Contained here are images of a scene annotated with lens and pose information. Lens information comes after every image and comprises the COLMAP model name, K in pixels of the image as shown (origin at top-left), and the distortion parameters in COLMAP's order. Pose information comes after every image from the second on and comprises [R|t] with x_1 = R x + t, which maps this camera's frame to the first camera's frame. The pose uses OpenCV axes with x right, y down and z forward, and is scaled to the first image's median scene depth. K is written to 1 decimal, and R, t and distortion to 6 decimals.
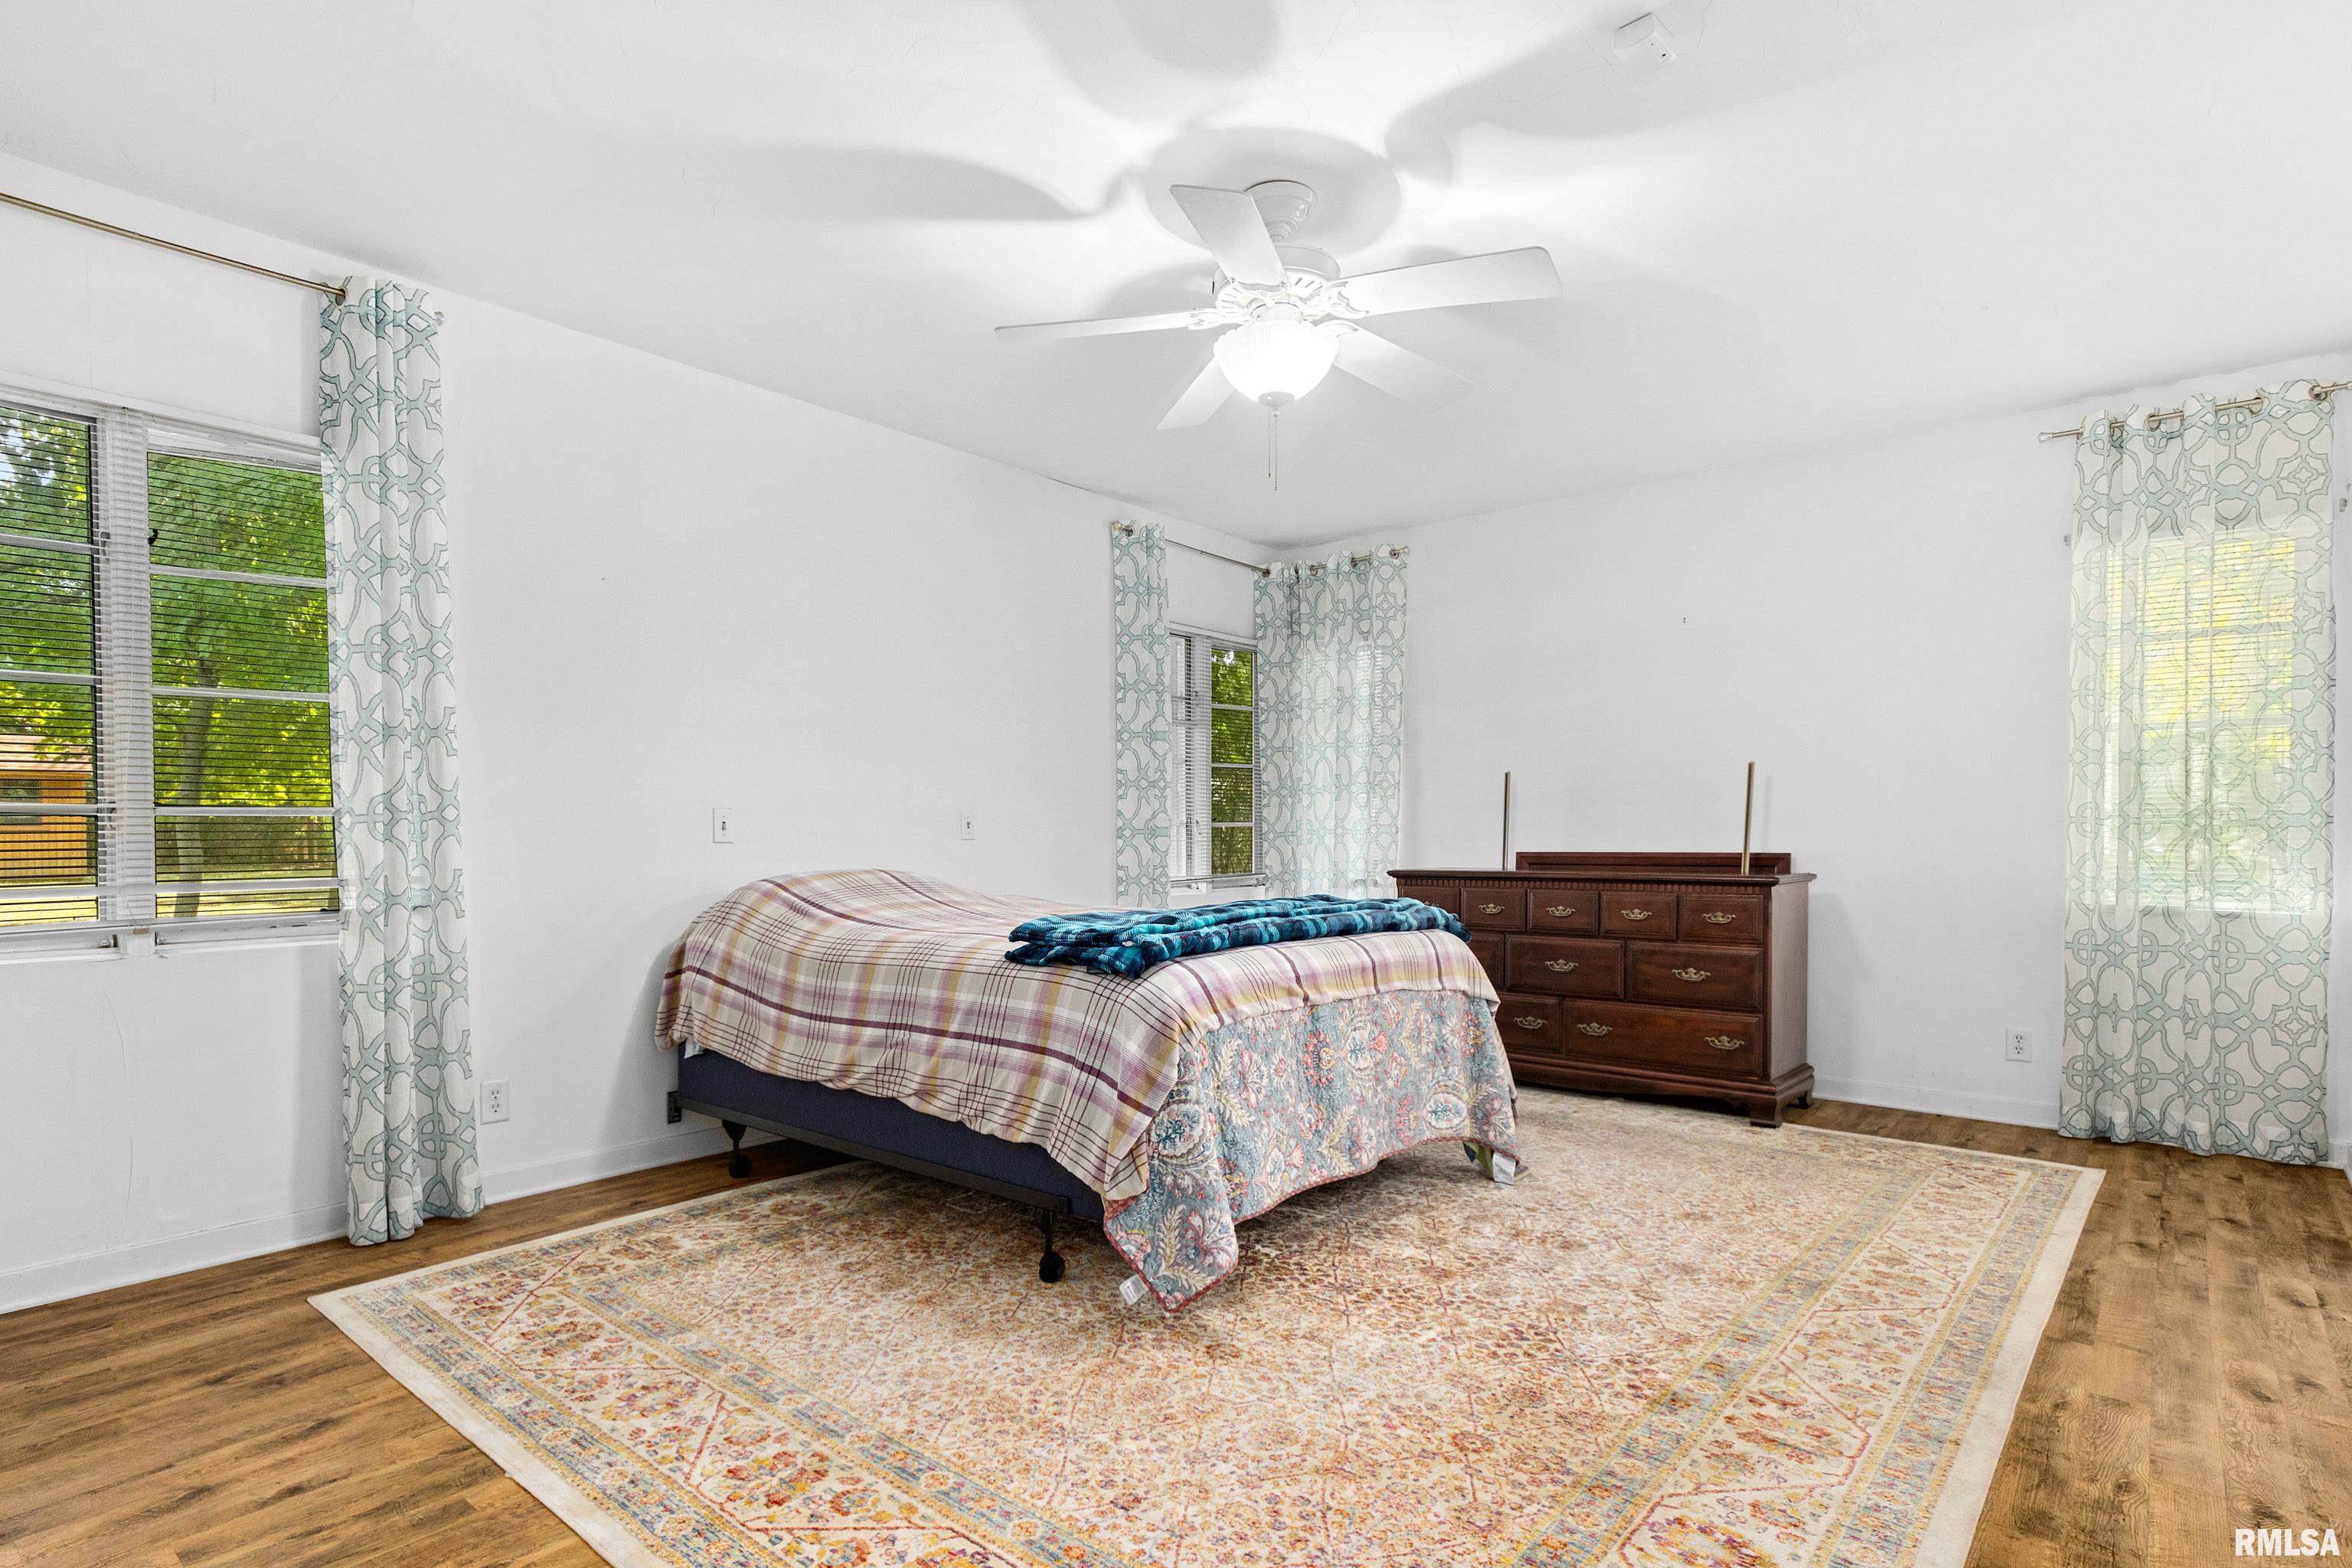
lens RADIAL K [[1219.6, 0, 1173.7], [0, 1219.6, 863.2], [0, 0, 1]] dist [-0.000898, 0.000487]
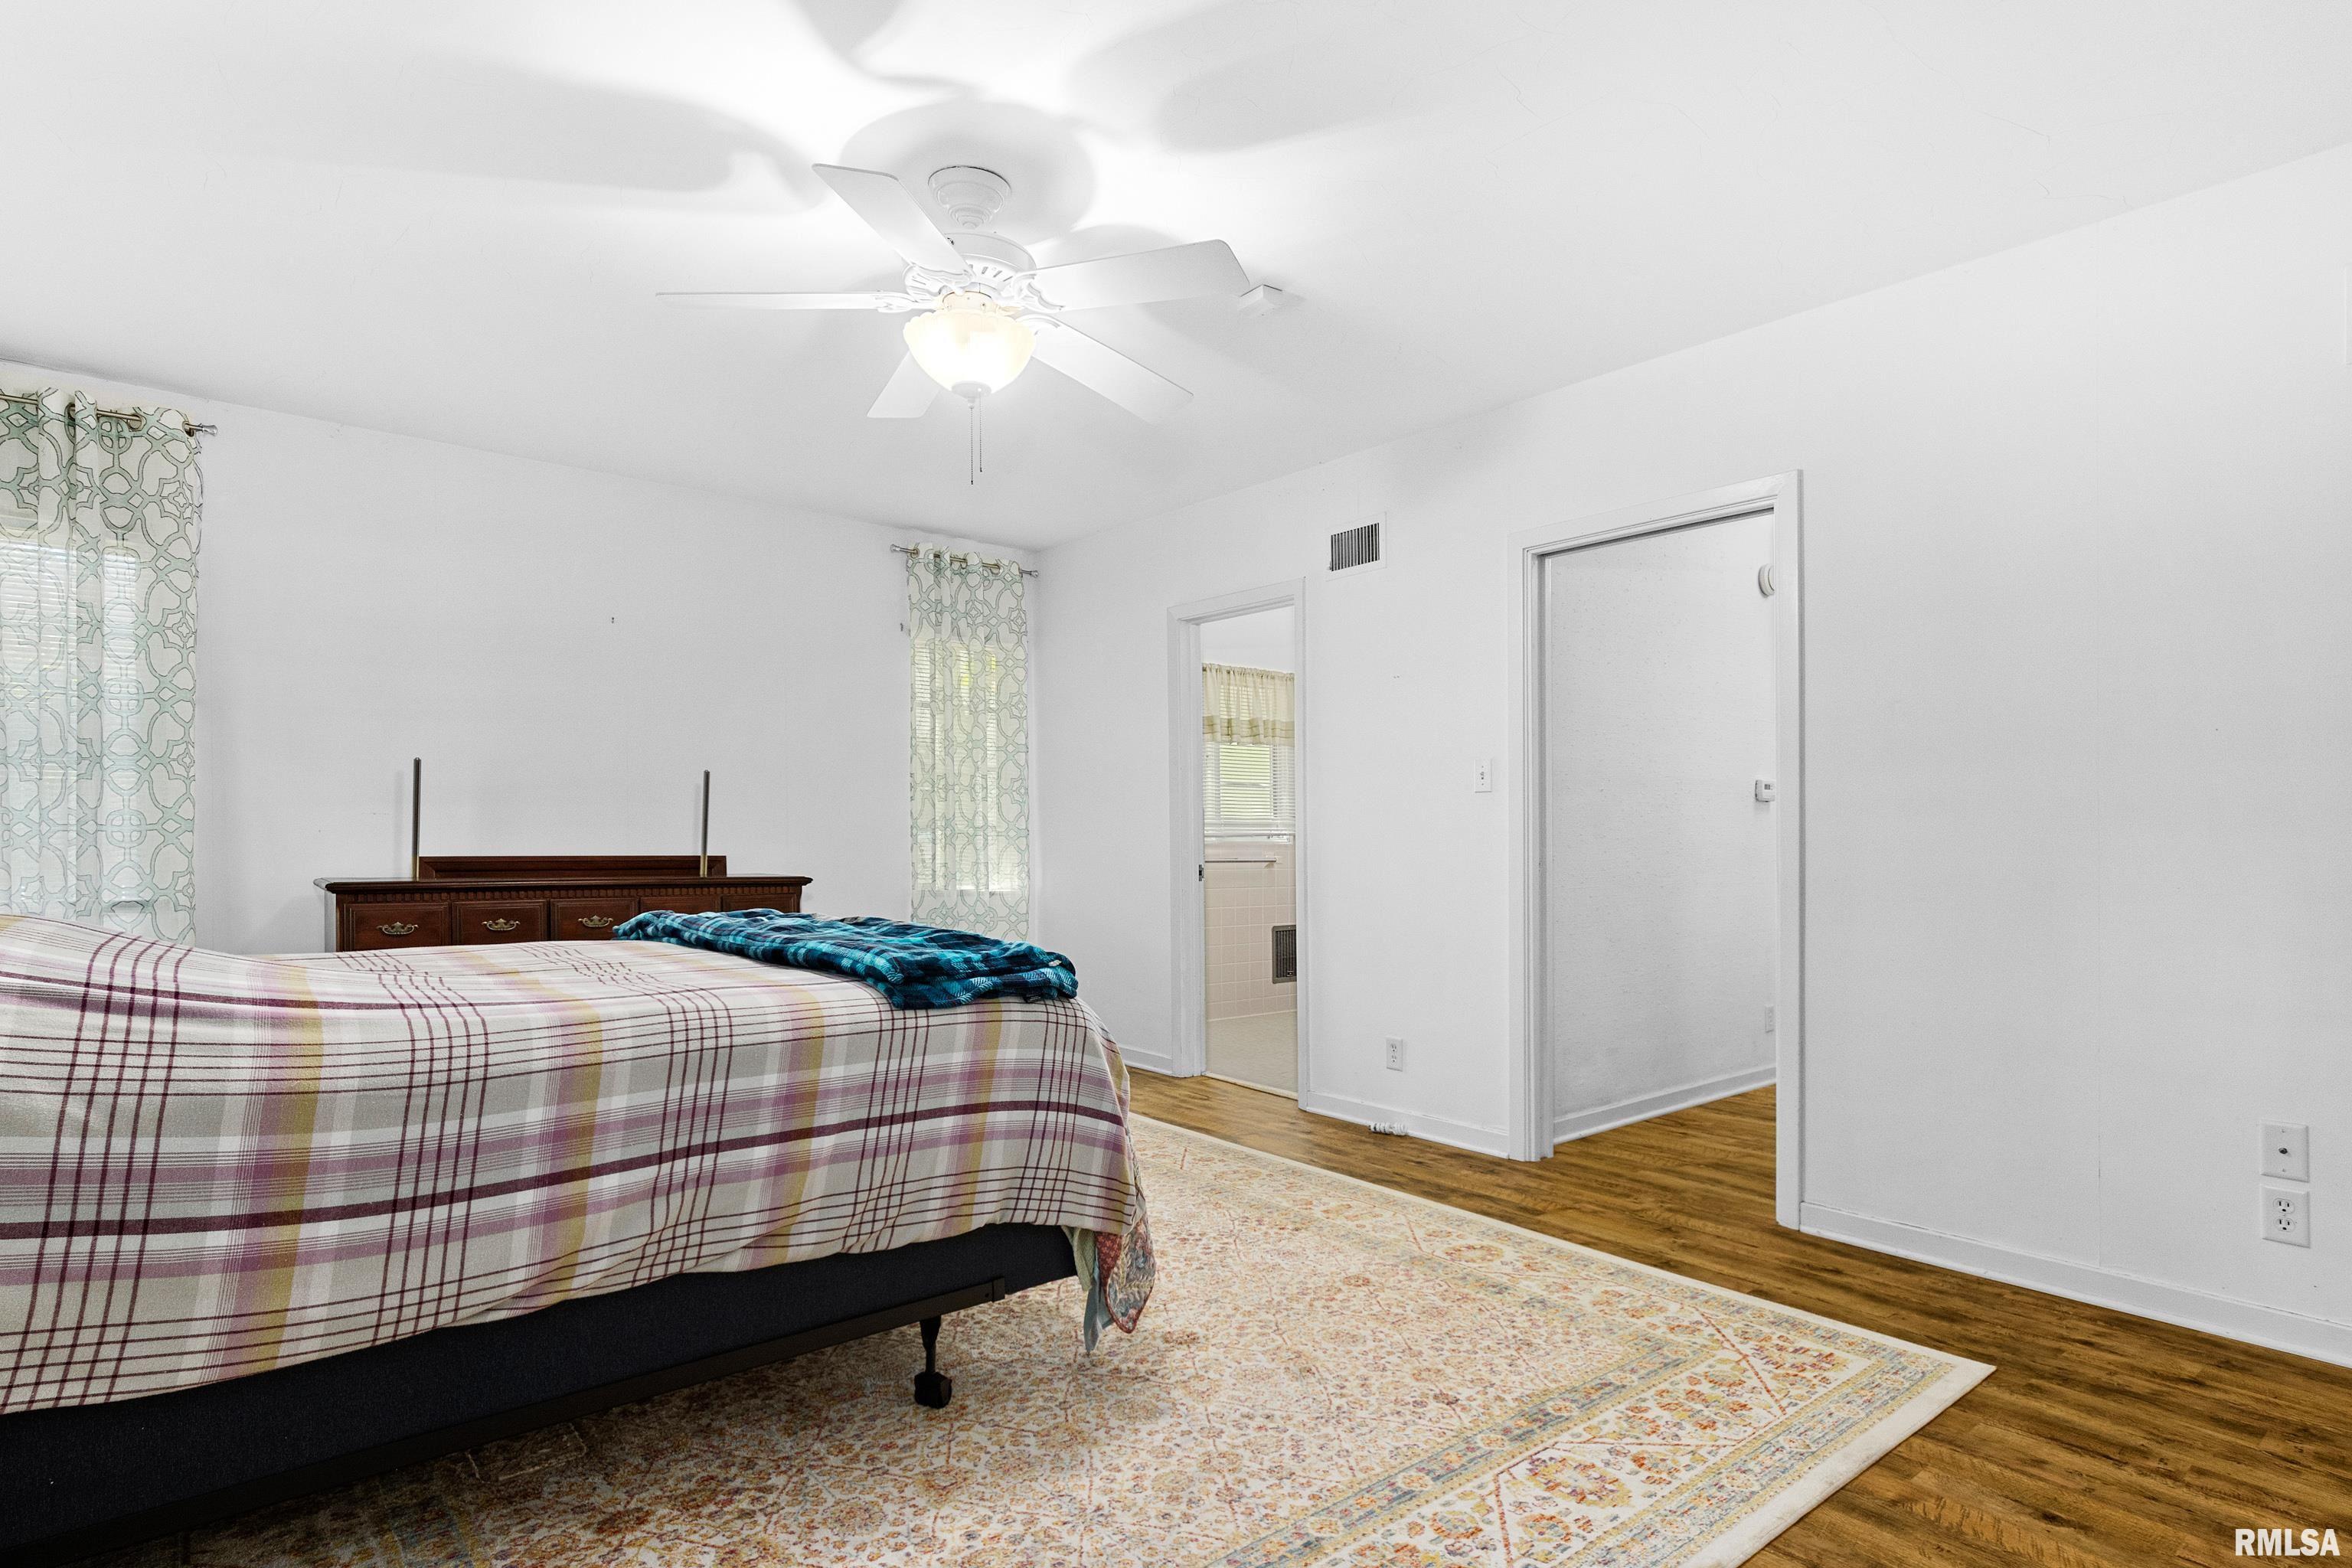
lens RADIAL K [[1198.3, 0, 1163.4], [0, 1198.3, 856.7], [0, 0, 1]] dist [0.000048, -0.000065]
pose [[0.176282, -0.009599, 0.984293, -0.777259], [0.014259, 0.999872, 0.007198, -0.014900], [-0.984237, 0.012766, 0.176396, 0.664120]]
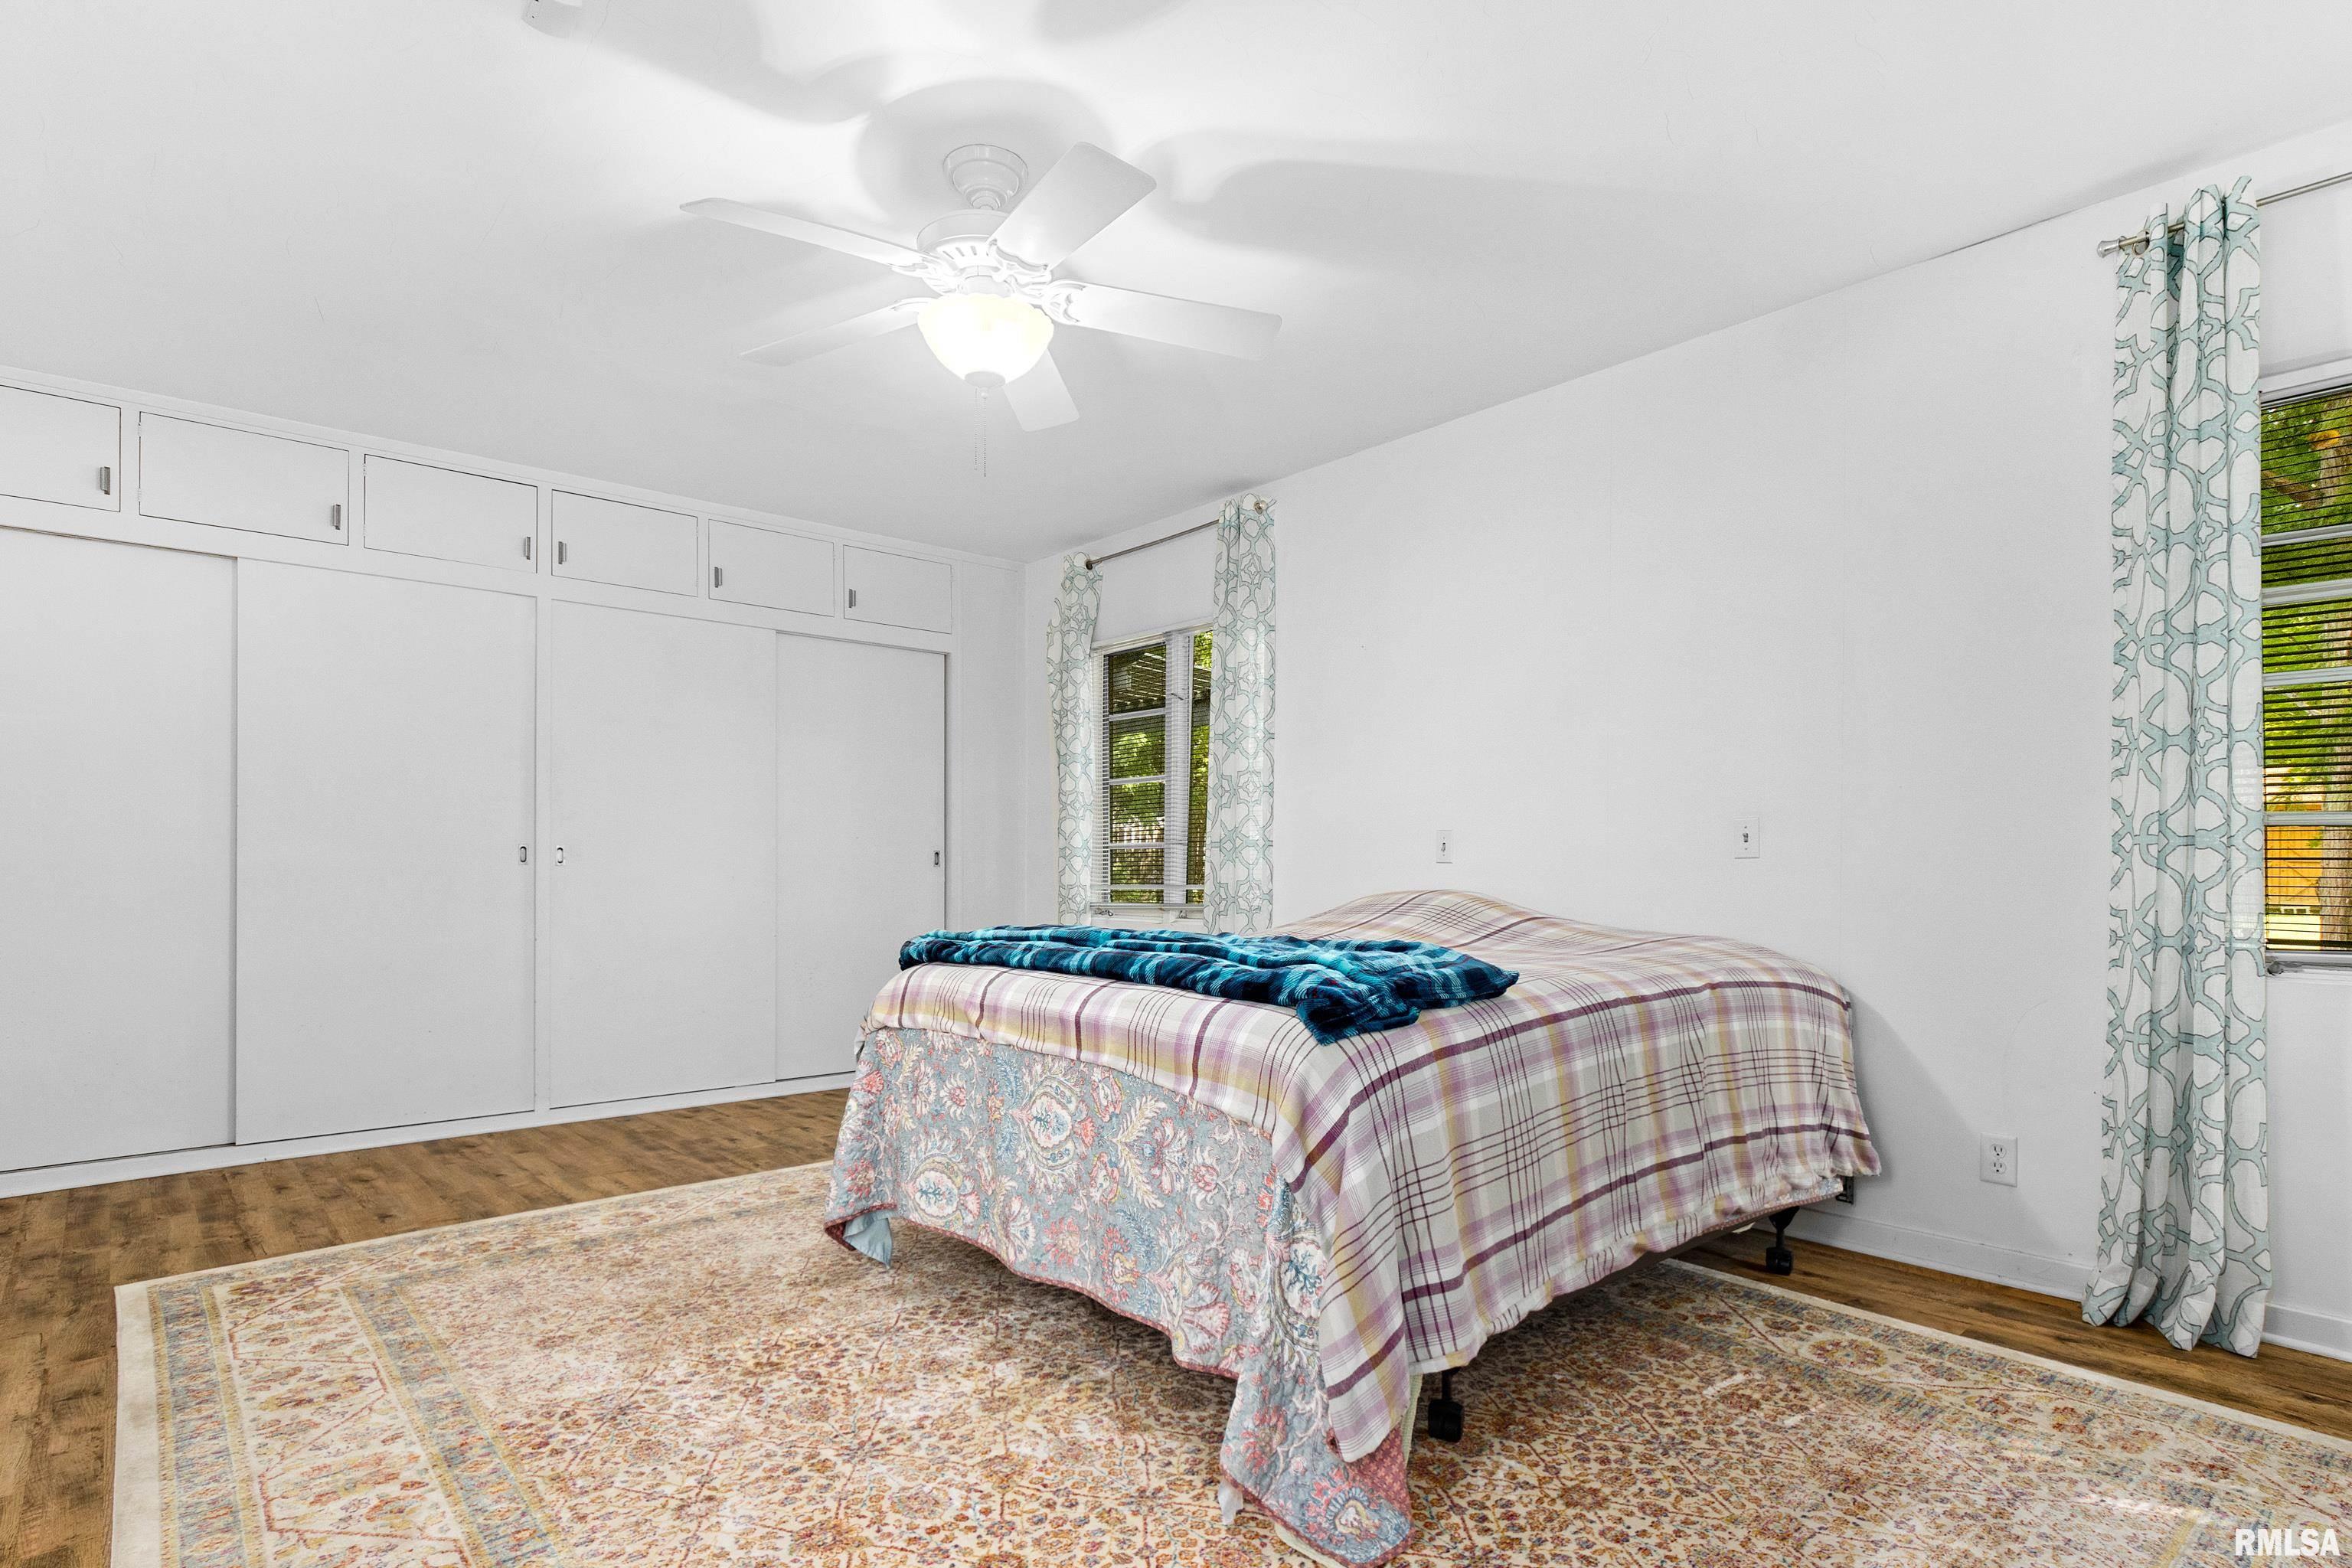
lens RADIAL K [[1198.3, 0, 1163.4], [0, 1198.3, 856.7], [0, 0, 1]] dist [0.000048, -0.000065]
pose [[-0.146746, -0.003052, -0.989169, 0.927155], [-0.017641, 0.999844, -0.000467, -0.017906], [0.989017, 0.017381, -0.146777, 1.221993]]
